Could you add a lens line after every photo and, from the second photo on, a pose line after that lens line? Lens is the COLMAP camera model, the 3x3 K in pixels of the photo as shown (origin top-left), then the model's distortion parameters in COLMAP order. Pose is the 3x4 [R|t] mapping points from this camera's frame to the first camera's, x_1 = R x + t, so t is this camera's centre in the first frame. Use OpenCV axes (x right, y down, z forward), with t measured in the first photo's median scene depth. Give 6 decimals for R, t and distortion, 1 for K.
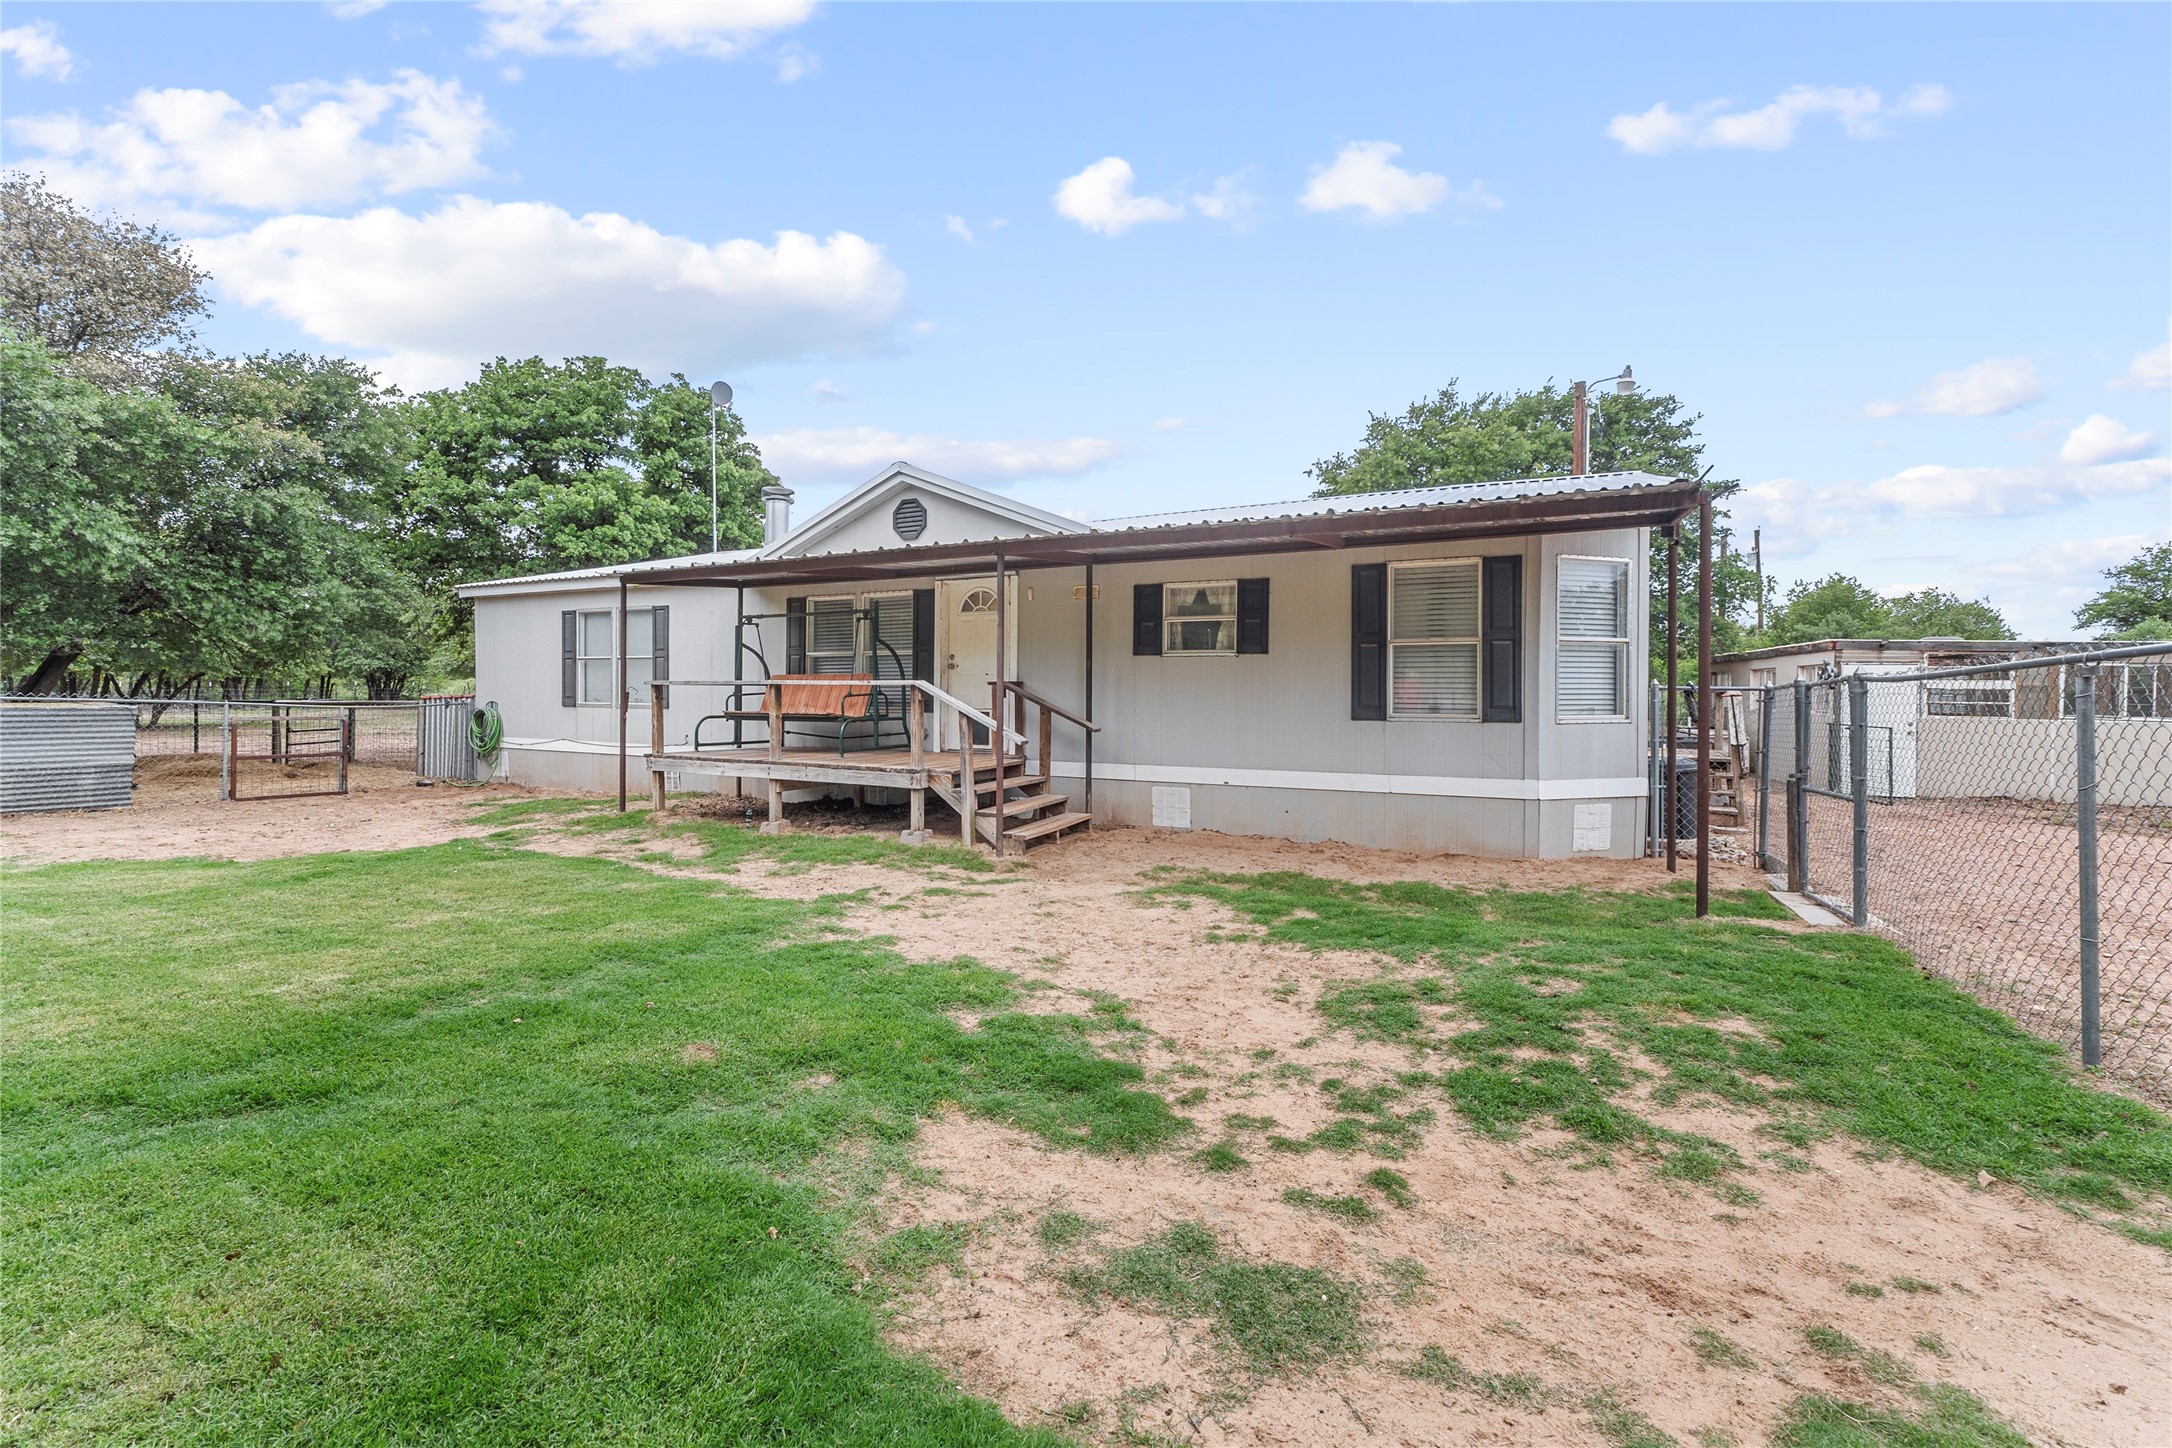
lens RADIAL K [[922.4, 0, 1081.0], [0, 922.4, 705.7], [0, 0, 1]] dist [0.003220, -0.000188]
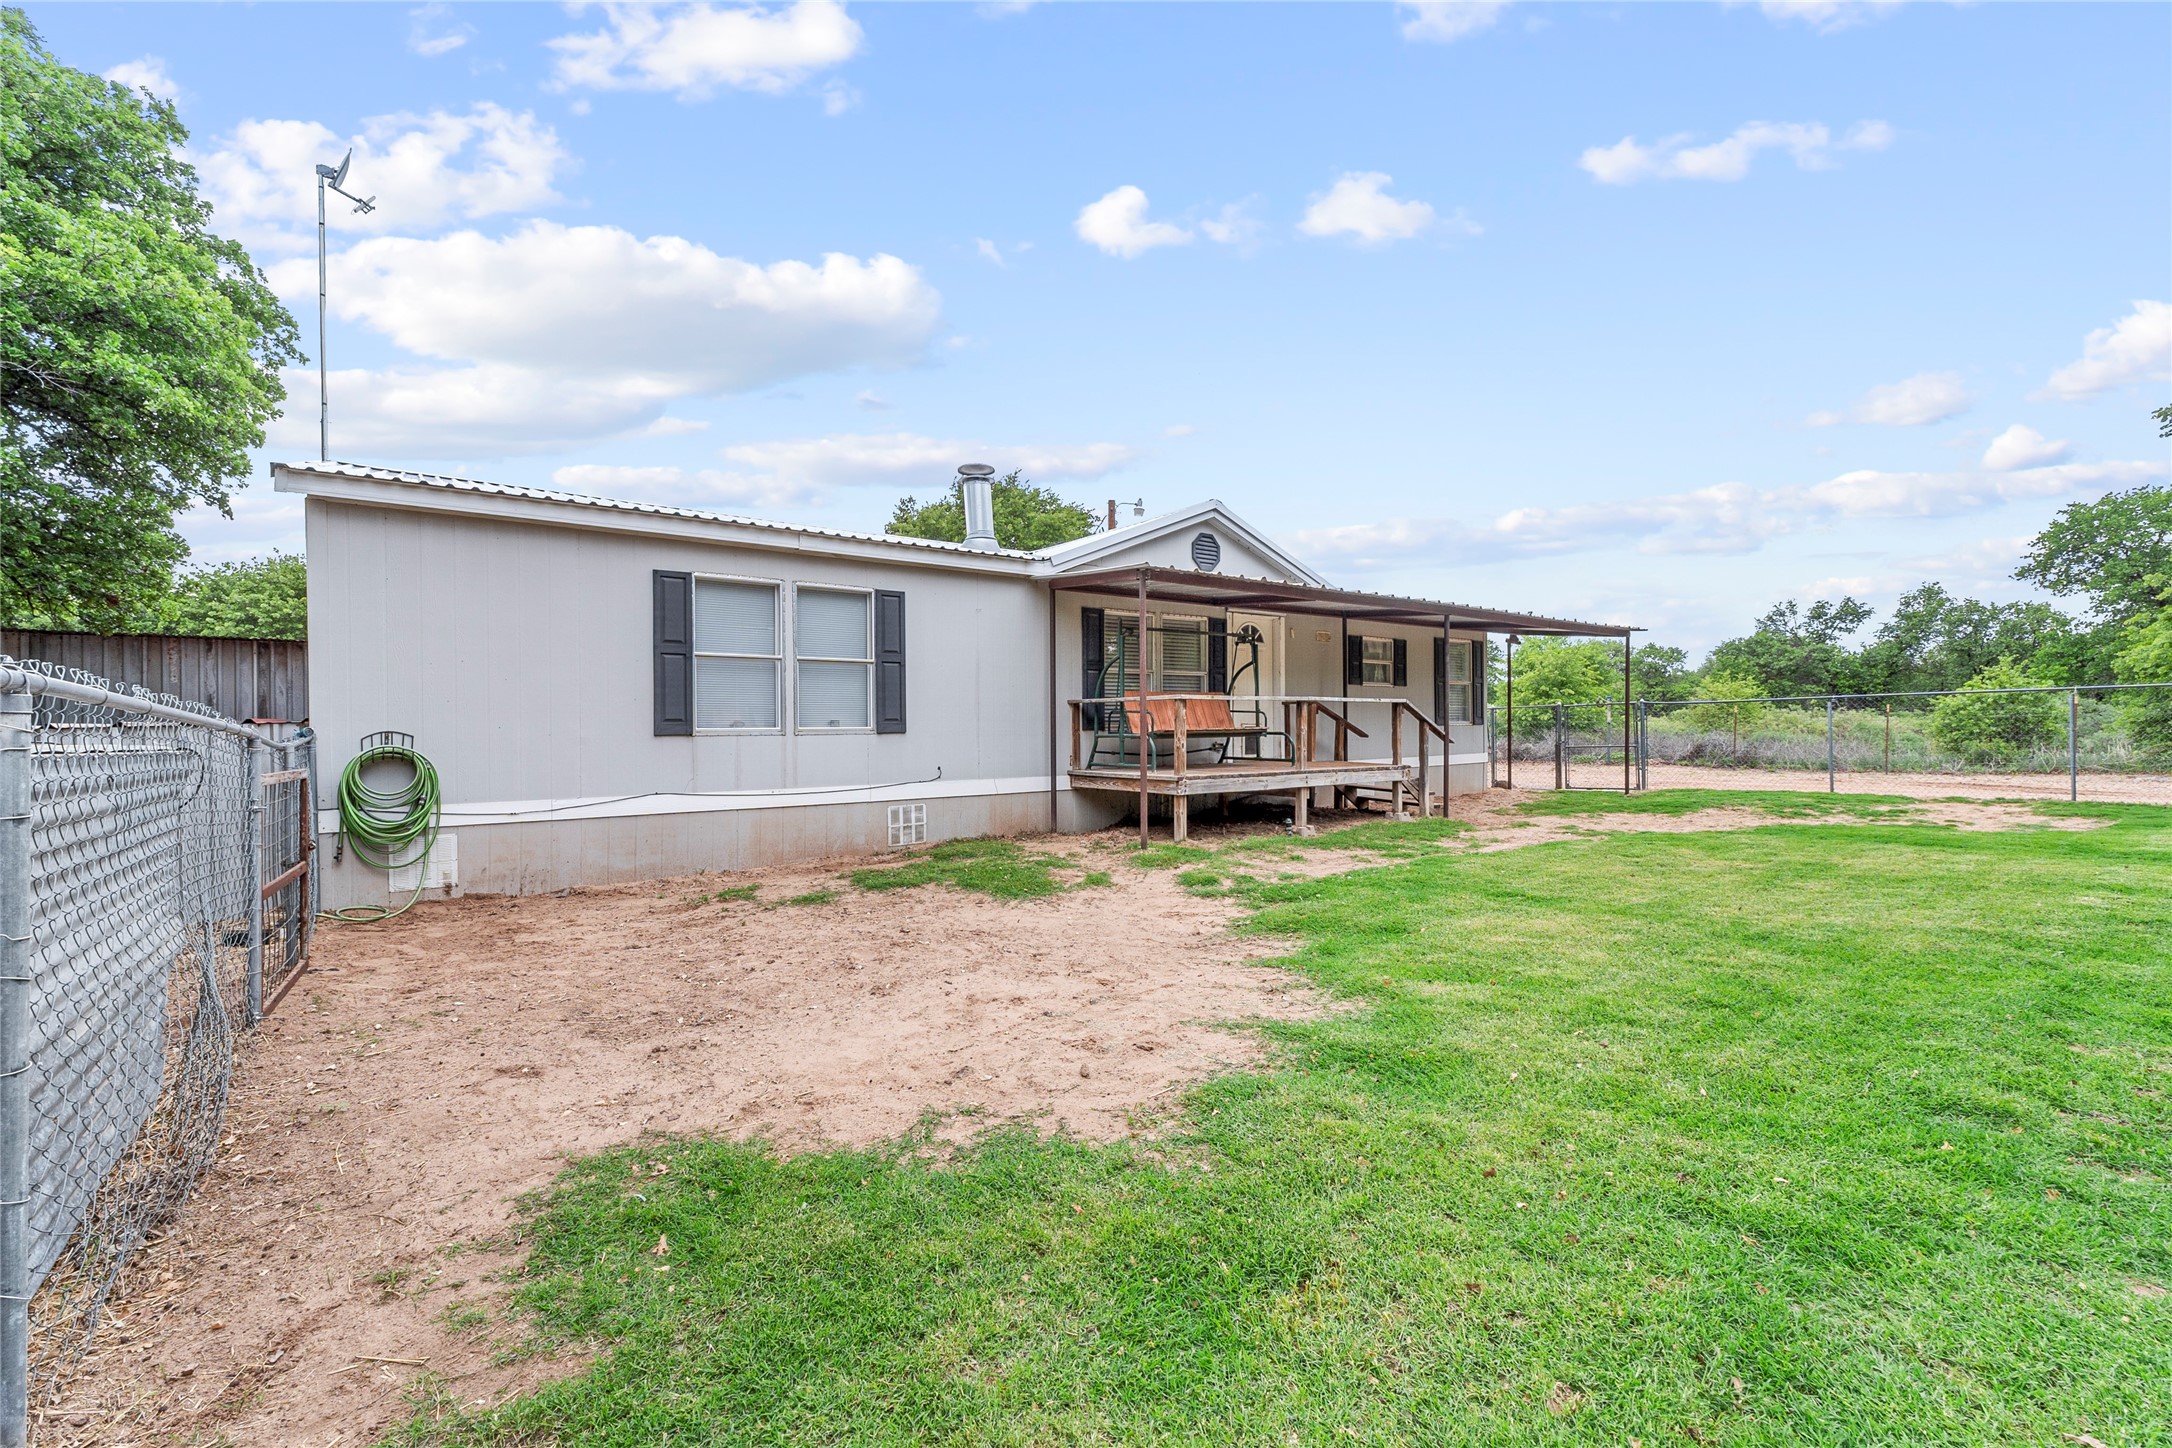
lens RADIAL K [[922.4, 0, 1092.9], [0, 922.4, 730.2], [0, 0, 1]] dist [0.003220, -0.000188]
pose [[0.435021, -0.022255, 0.900145, -1.256384], [0.013593, 0.999743, 0.018149, -0.012609], [-0.900318, 0.004341, 0.435212, 0.657839]]
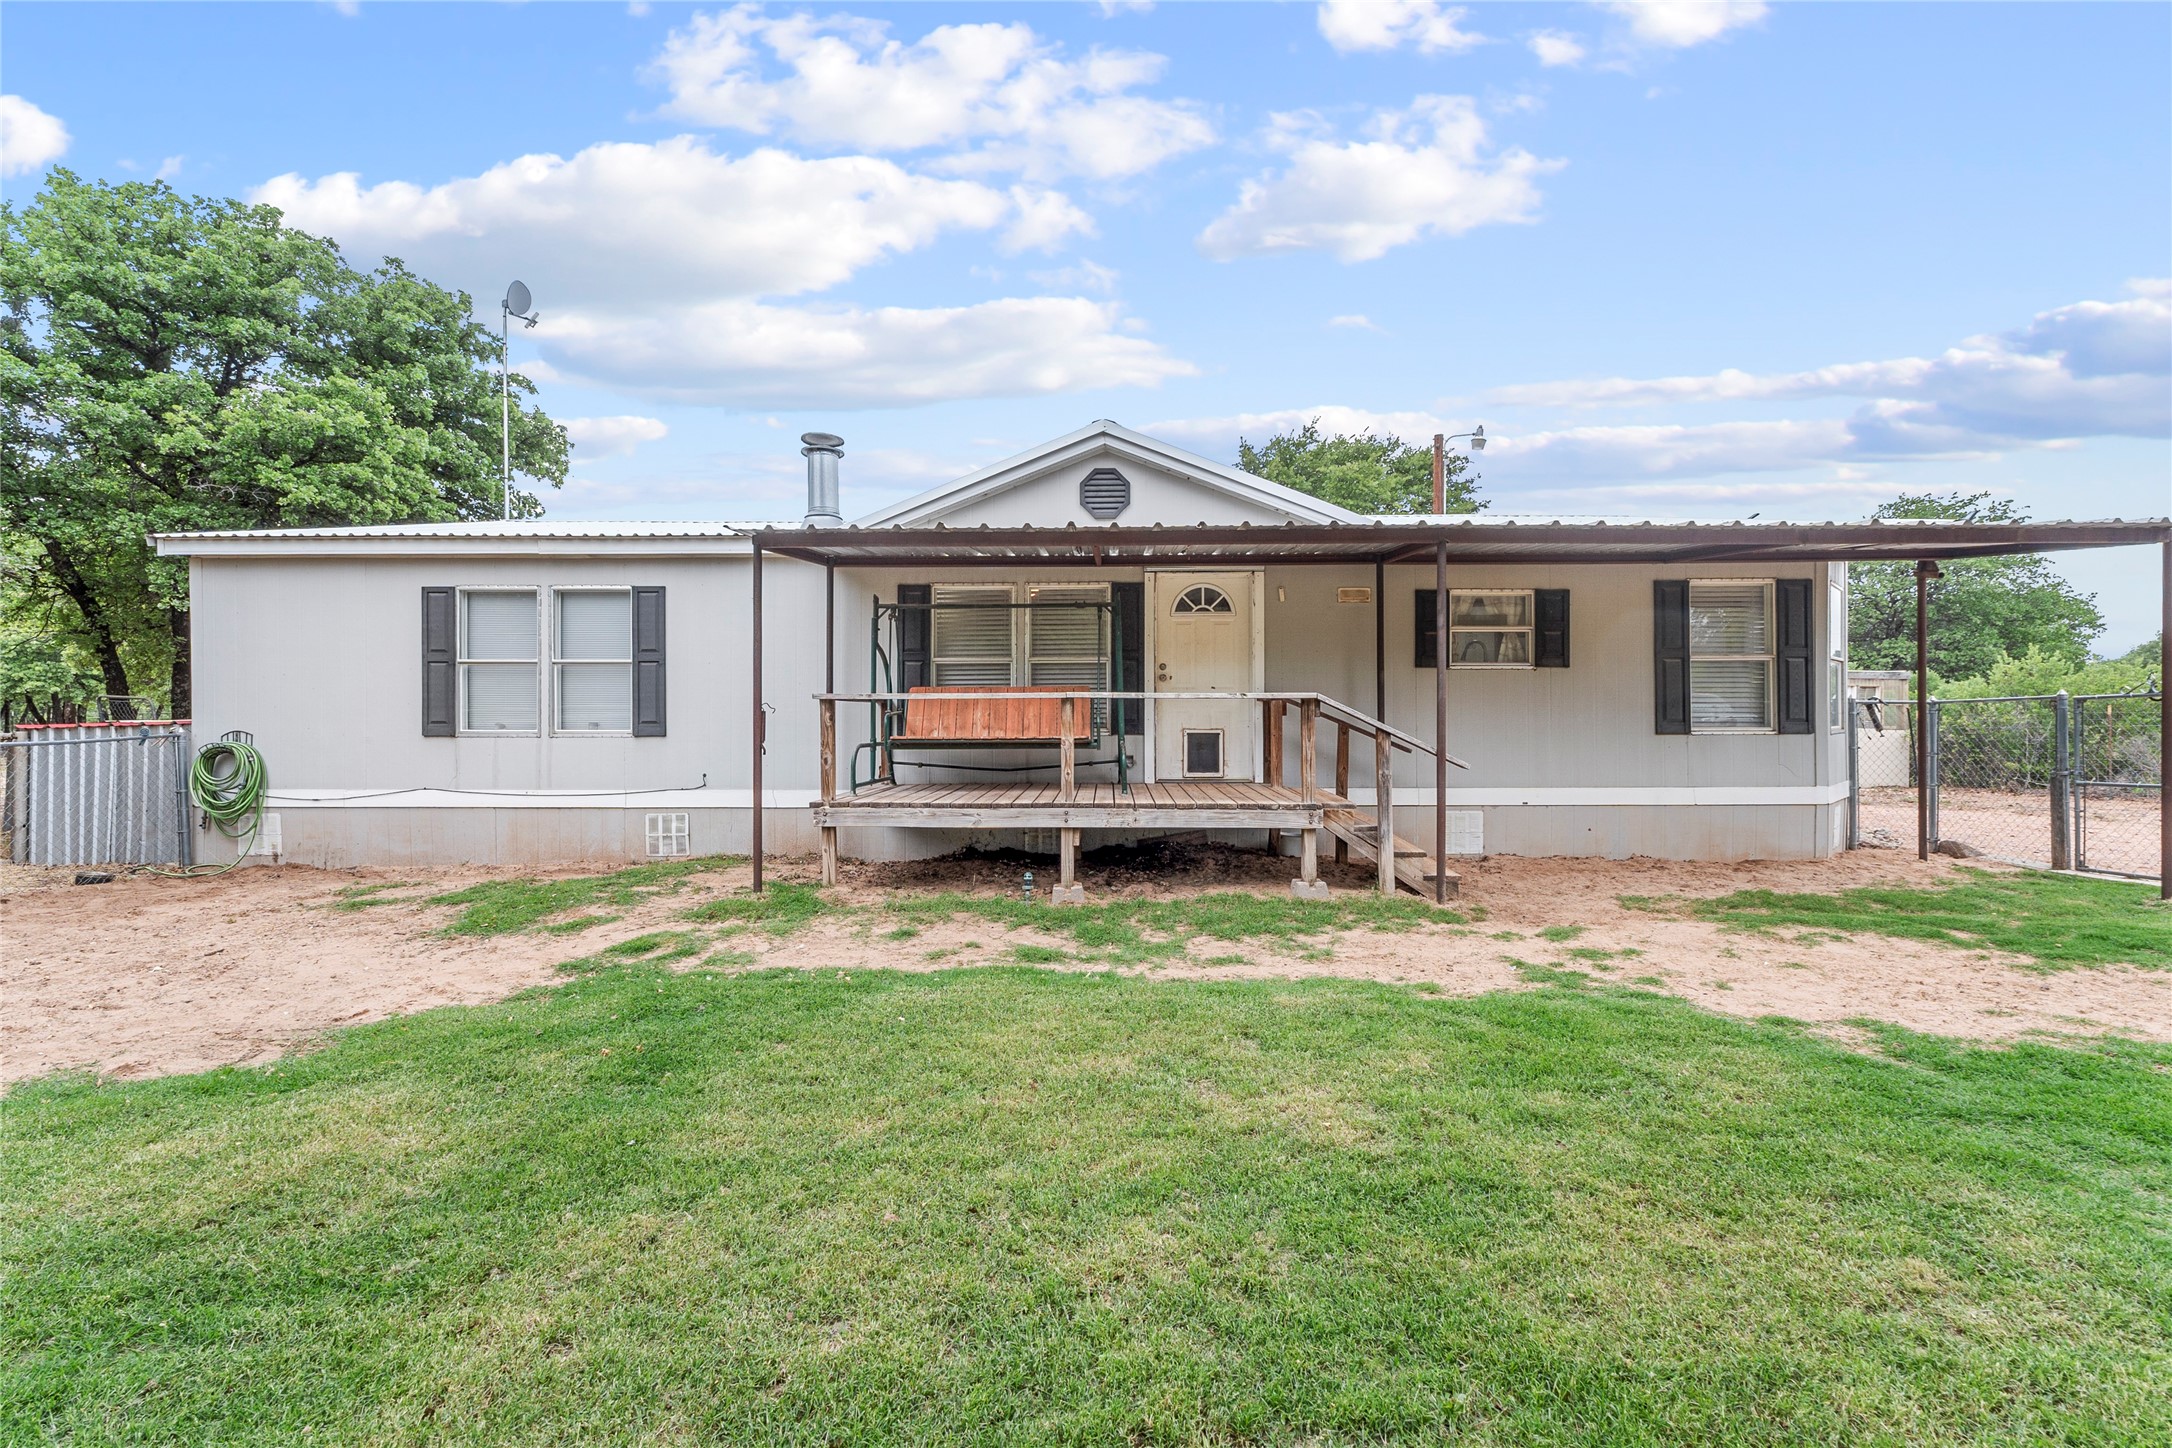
lens RADIAL K [[922.4, 0, 1085.9], [0, 922.4, 721.0], [0, 0, 1]] dist [0.003220, -0.000188]
pose [[0.898415, -0.010153, 0.439031, -0.562282], [0.012381, 0.999921, -0.002213, -0.003748], [-0.438974, 0.007424, 0.898469, 0.295709]]
